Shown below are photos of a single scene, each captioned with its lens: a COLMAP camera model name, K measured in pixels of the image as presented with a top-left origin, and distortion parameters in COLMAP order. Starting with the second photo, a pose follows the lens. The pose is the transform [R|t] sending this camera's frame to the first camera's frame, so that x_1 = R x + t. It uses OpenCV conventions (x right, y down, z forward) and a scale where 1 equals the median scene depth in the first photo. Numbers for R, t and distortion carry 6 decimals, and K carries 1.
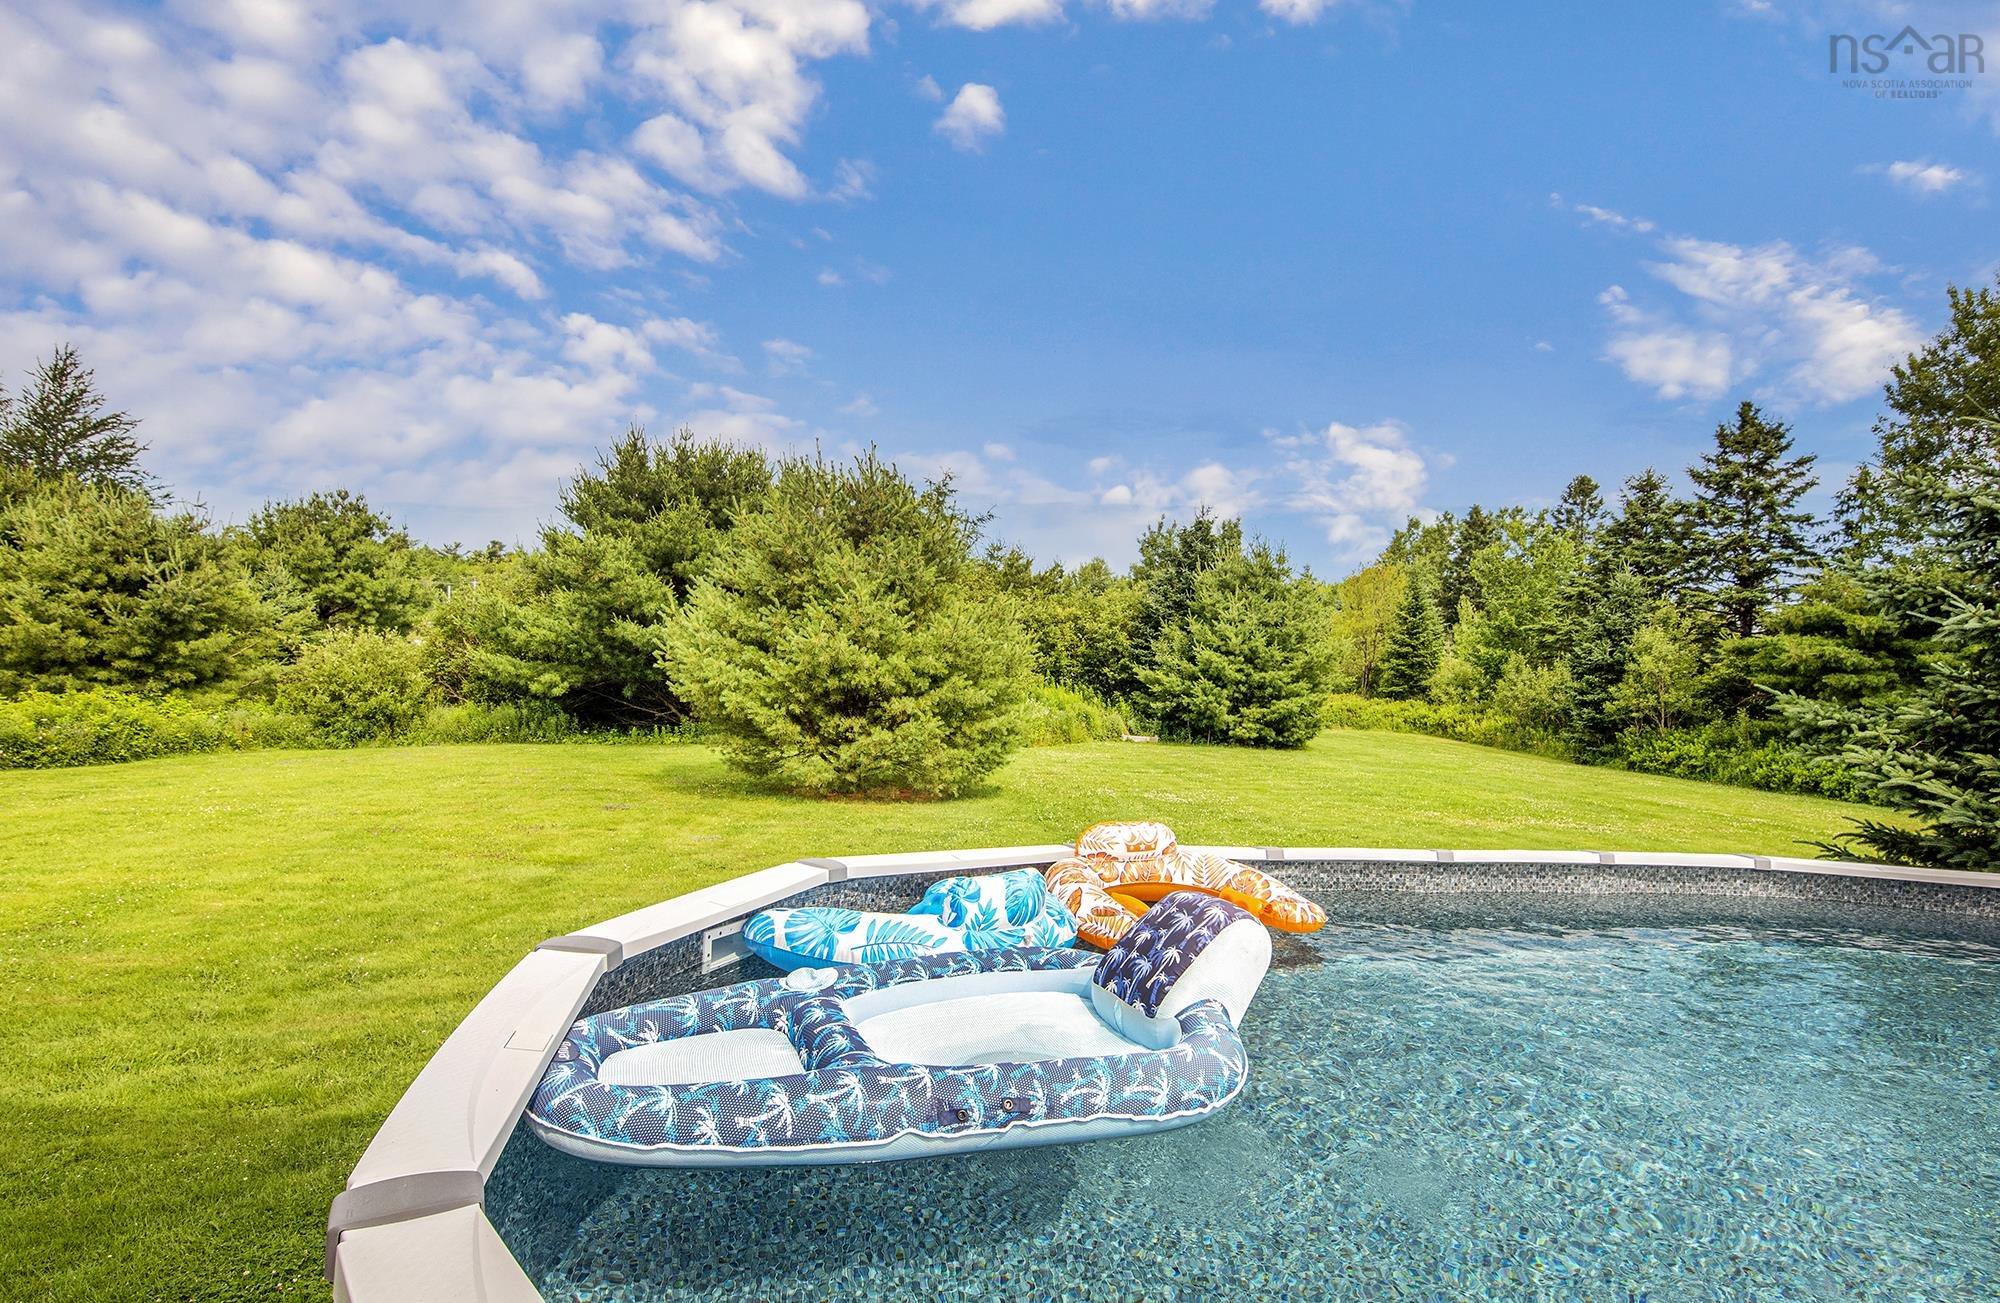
lens RADIAL K [[1058.4, 0, 1037.6], [0, 1058.4, 697.9], [0, 0, 1]] dist [-0.040477, 0.001274]
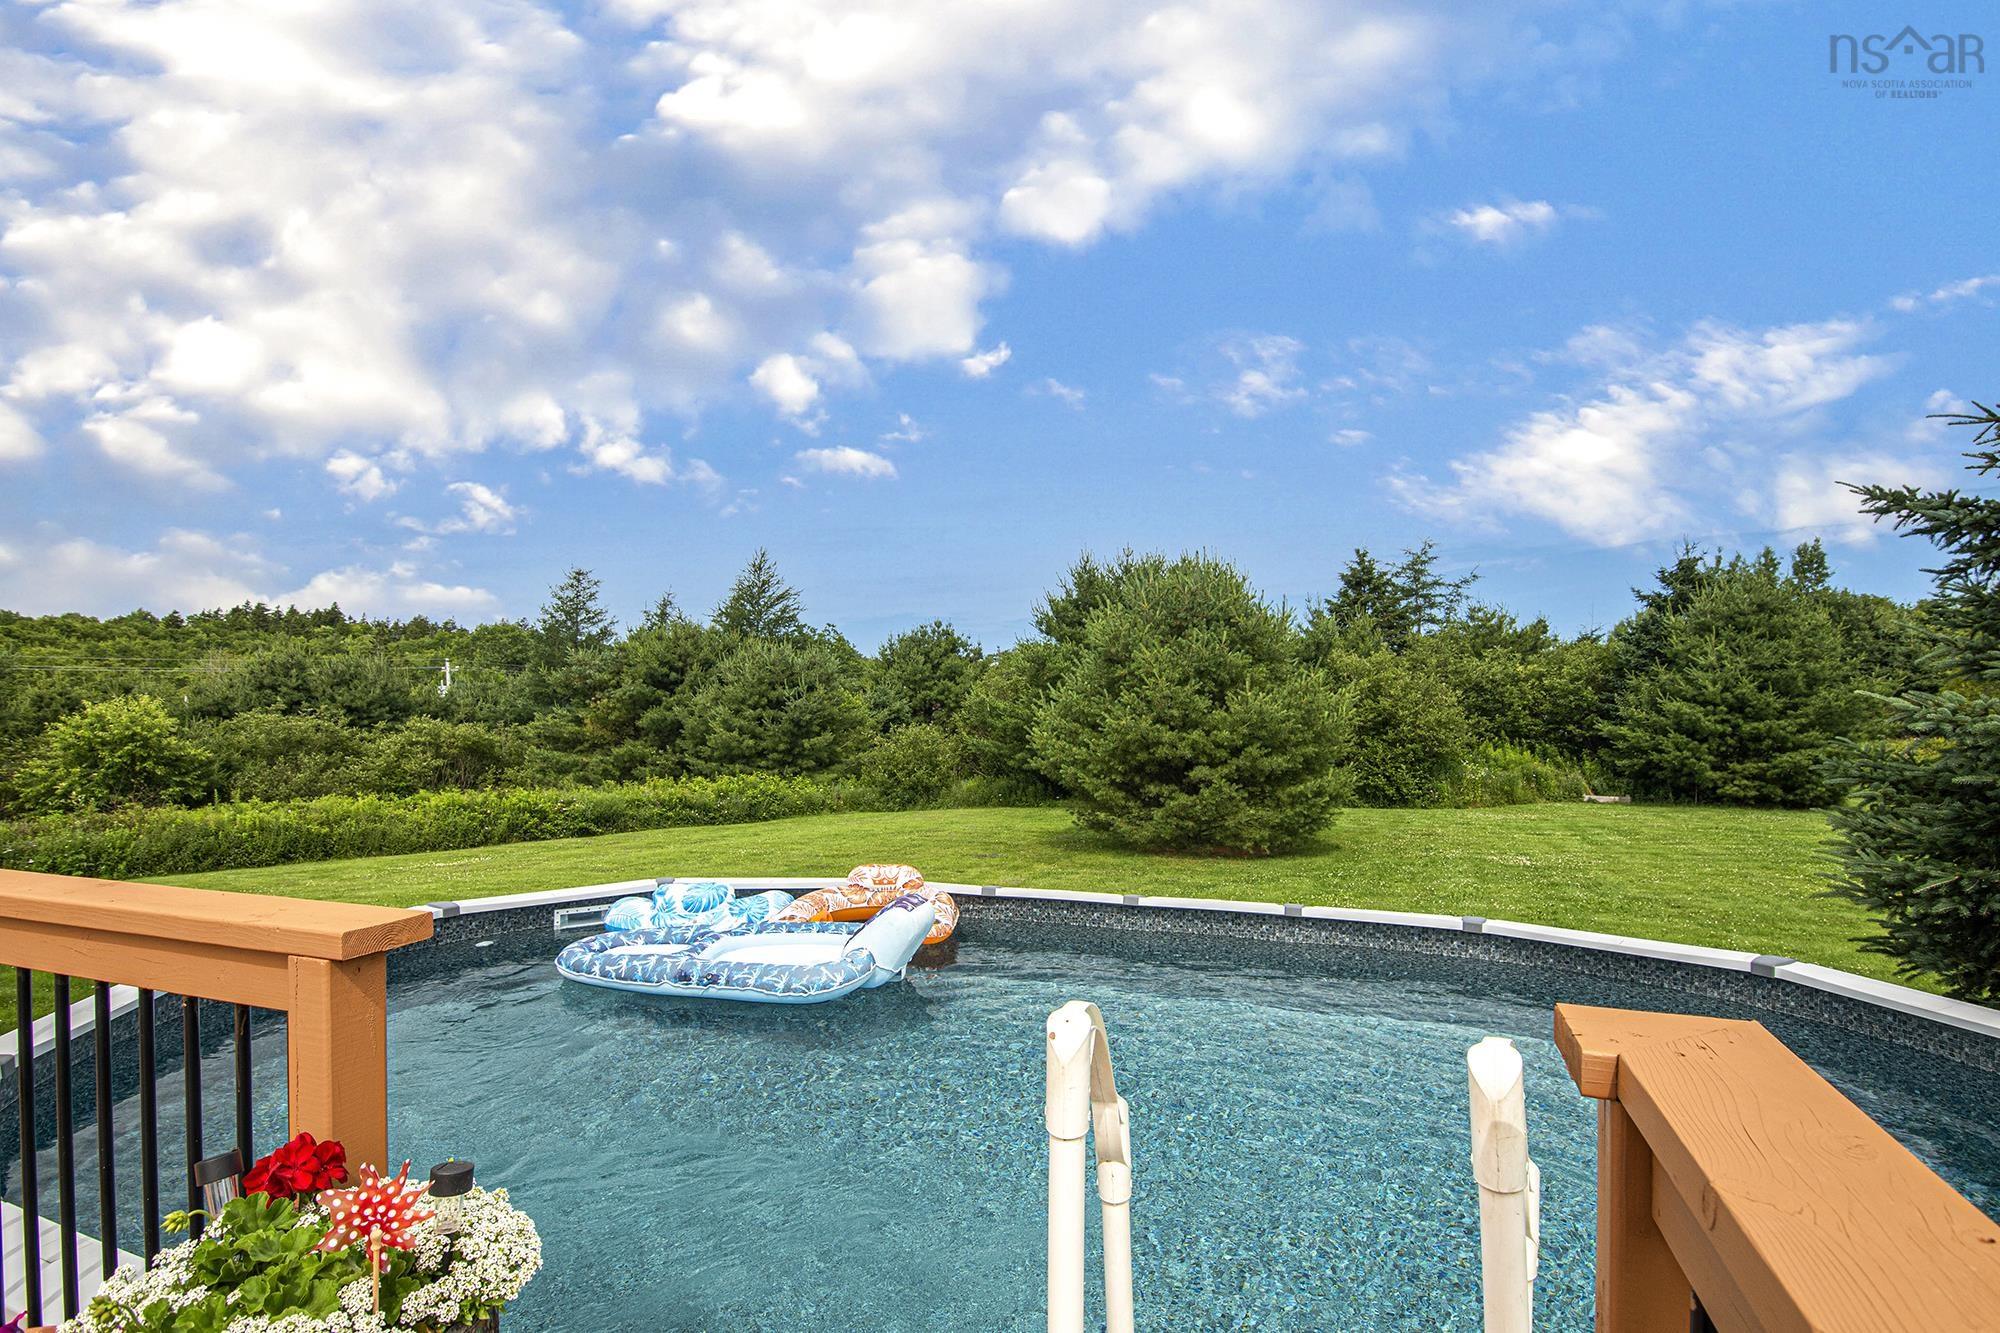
lens RADIAL K [[973.3, 0, 1029.2], [0, 973.3, 684.8], [0, 0, 1]] dist [0.009804, -0.005433]
pose [[0.839188, -0.071072, -0.539178, 0.174158], [0.027998, 0.995755, -0.087679, -0.000809], [0.543121, 0.058483, 0.837615, -0.008278]]
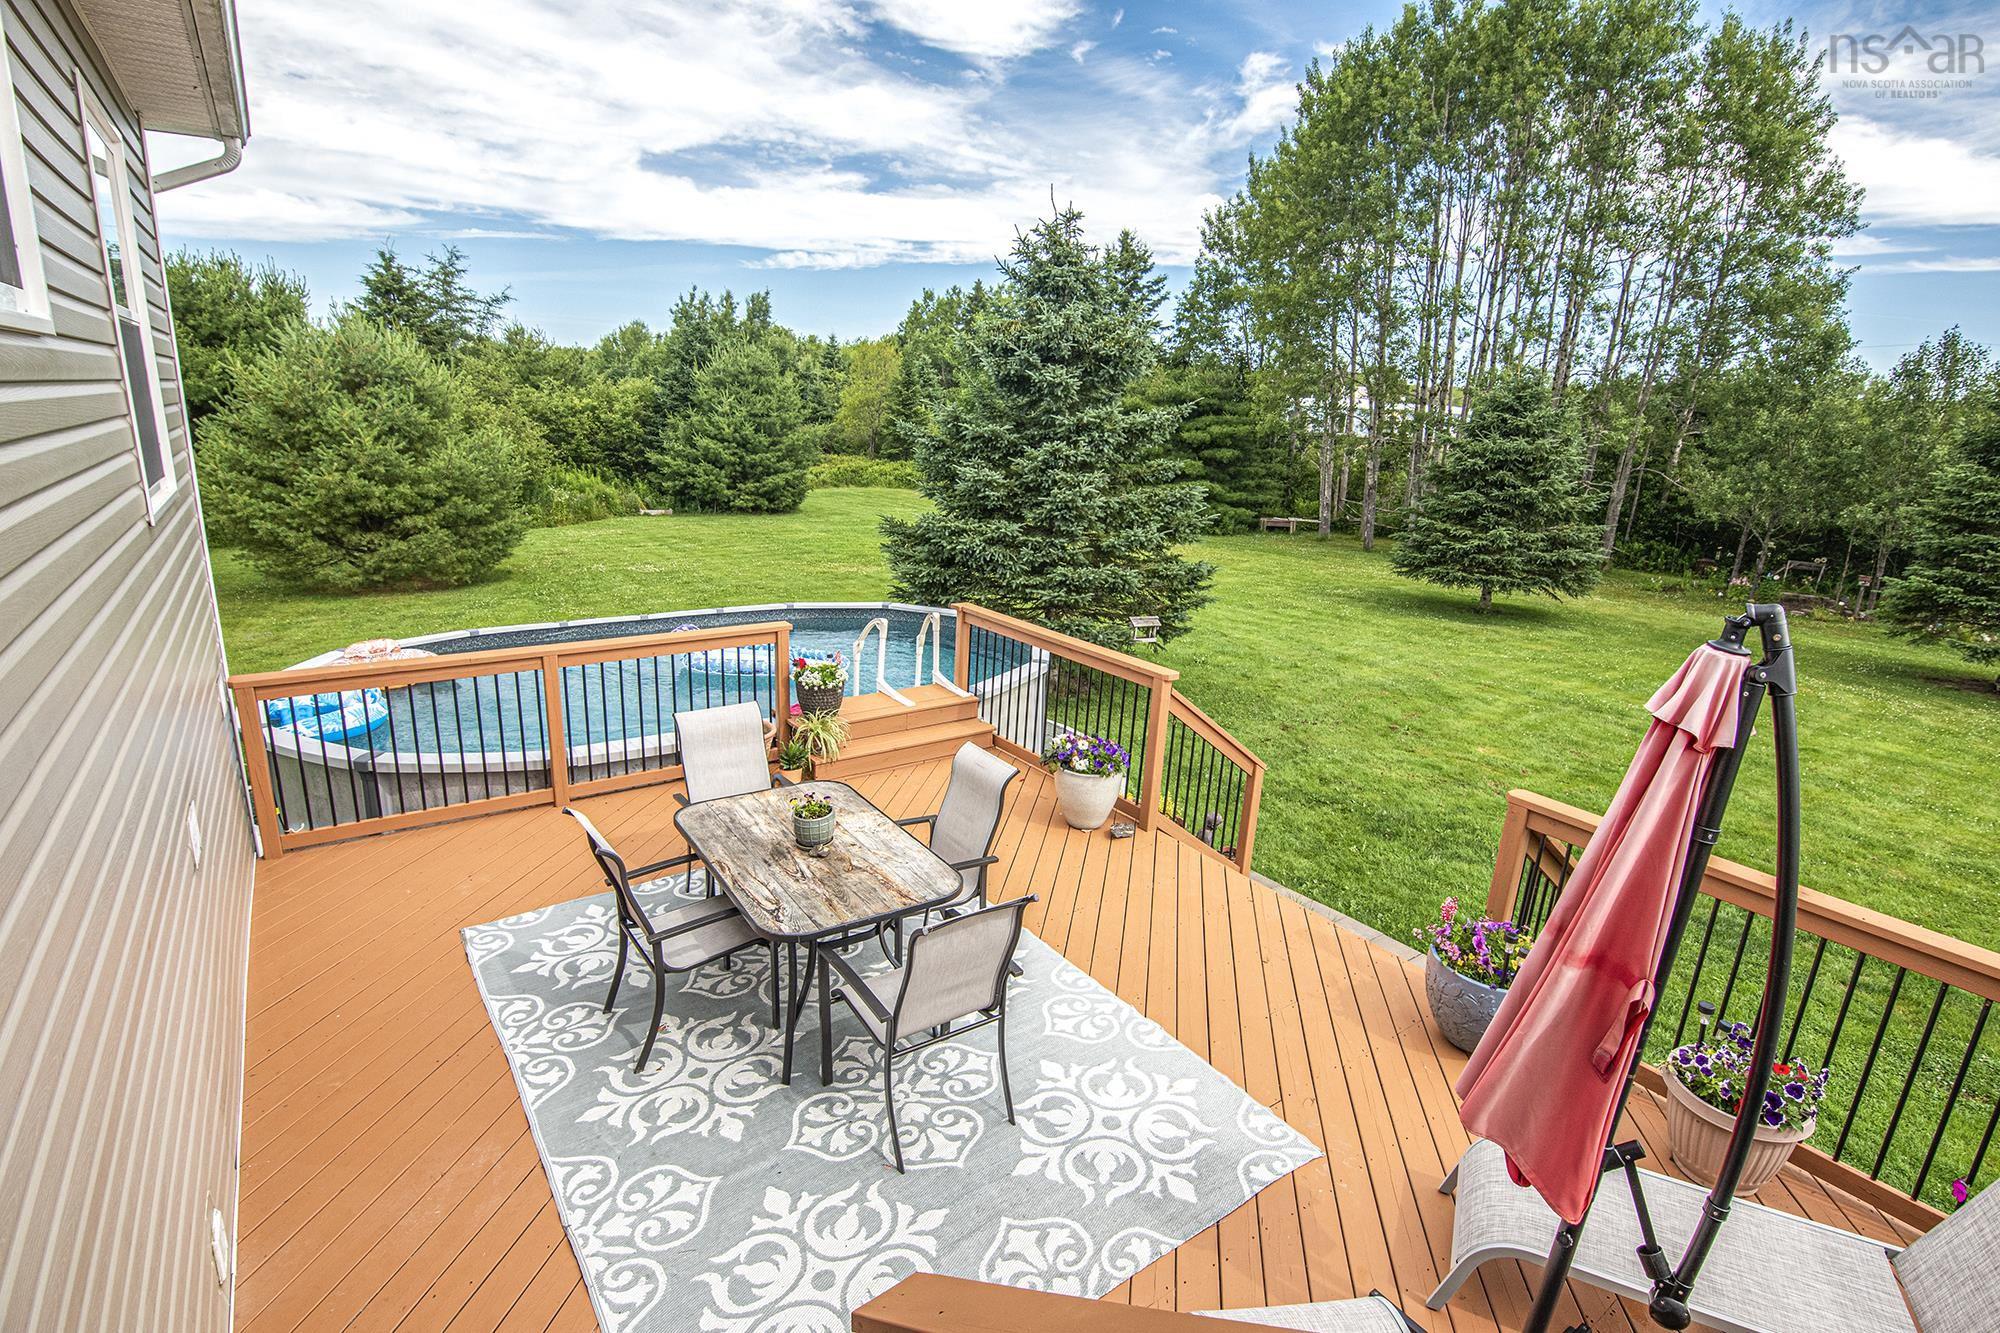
lens RADIAL K [[973.3, 0, 1021.1], [0, 973.3, 638.2], [0, 0, 1]] dist [0.009804, -0.005433]
pose [[0.923442, -0.103727, 0.369452, 0.066008], [0.027800, 0.978328, 0.205188, -0.047525], [-0.382729, -0.179208, 0.906313, -0.266668]]
